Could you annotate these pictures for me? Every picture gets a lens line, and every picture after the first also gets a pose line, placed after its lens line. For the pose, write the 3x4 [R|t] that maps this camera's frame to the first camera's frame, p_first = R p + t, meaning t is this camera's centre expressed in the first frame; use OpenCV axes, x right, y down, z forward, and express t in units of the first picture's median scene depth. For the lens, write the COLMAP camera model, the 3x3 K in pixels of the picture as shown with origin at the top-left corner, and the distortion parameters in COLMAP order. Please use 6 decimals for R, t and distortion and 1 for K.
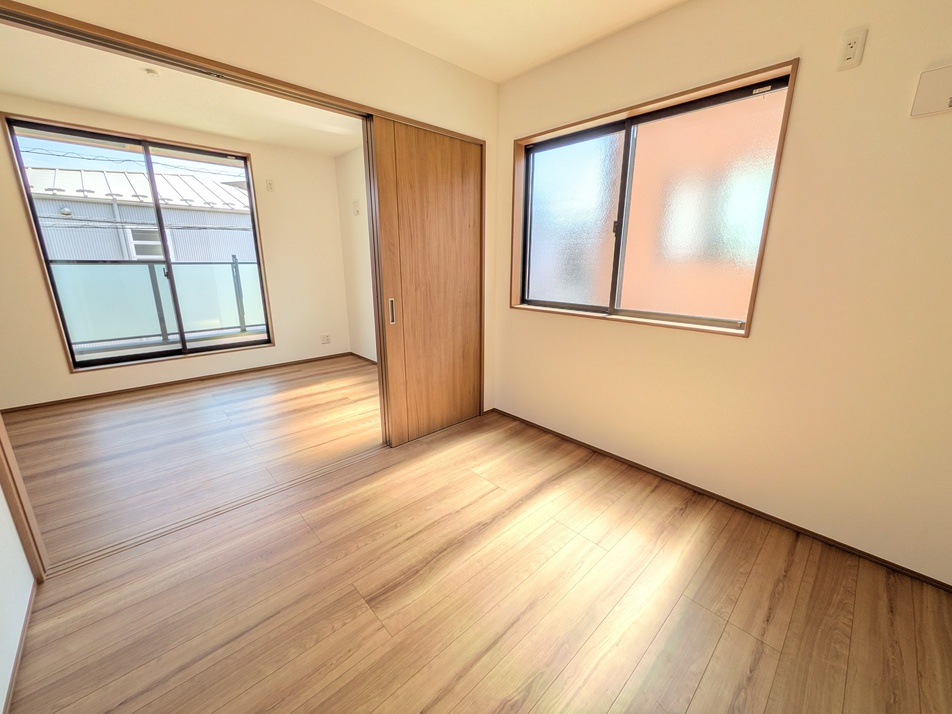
lens RADIAL K [[377.3, 0, 471.4], [0, 377.3, 356.9], [0, 0, 1]] dist [-0.000893, -0.000085]
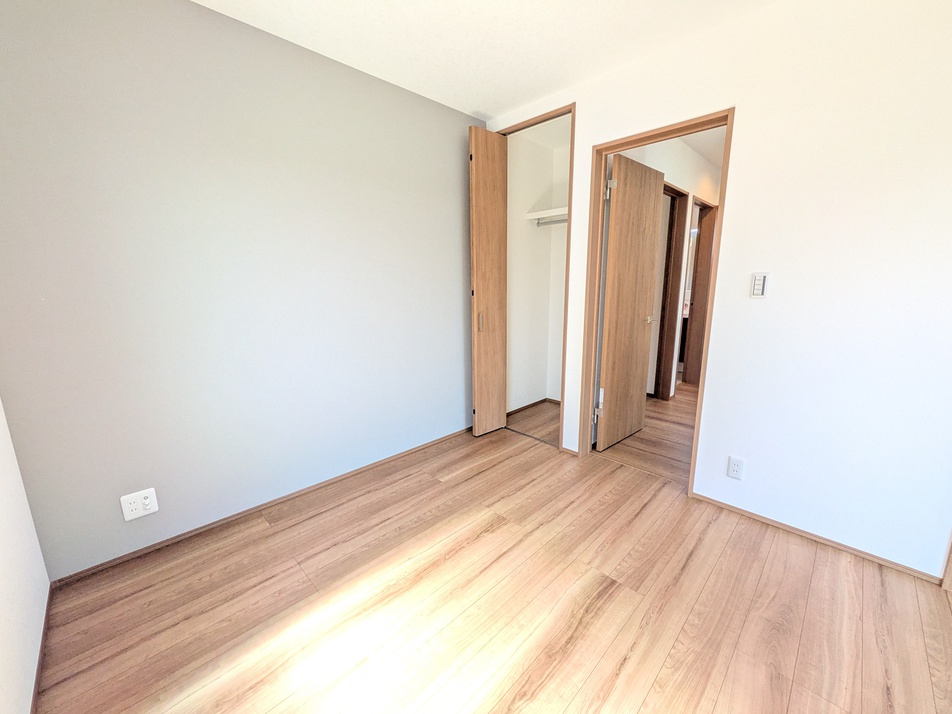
lens RADIAL K [[377.3, 0, 475.8], [0, 377.3, 355.6], [0, 0, 1]] dist [-0.000893, -0.000085]
pose [[-0.999224, 0.007789, -0.038604, 0.157365], [-0.009674, 0.901667, 0.432323, -0.389074], [0.038176, 0.432361, -0.900892, 1.544459]]
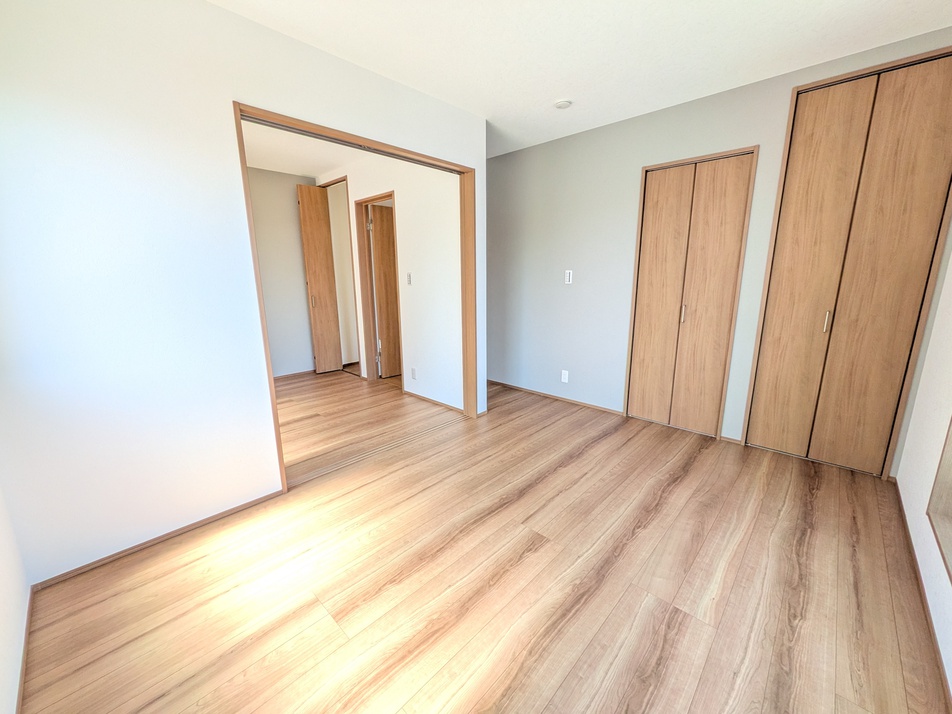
lens RADIAL K [[377.3, 0, 480.5], [0, 377.3, 357.1], [0, 0, 1]] dist [-0.000893, -0.000085]
pose [[-0.997004, 0.019950, -0.074734, -1.034011], [-0.015979, 0.892206, 0.451347, -0.728276], [0.075682, 0.451189, -0.889214, 2.796339]]
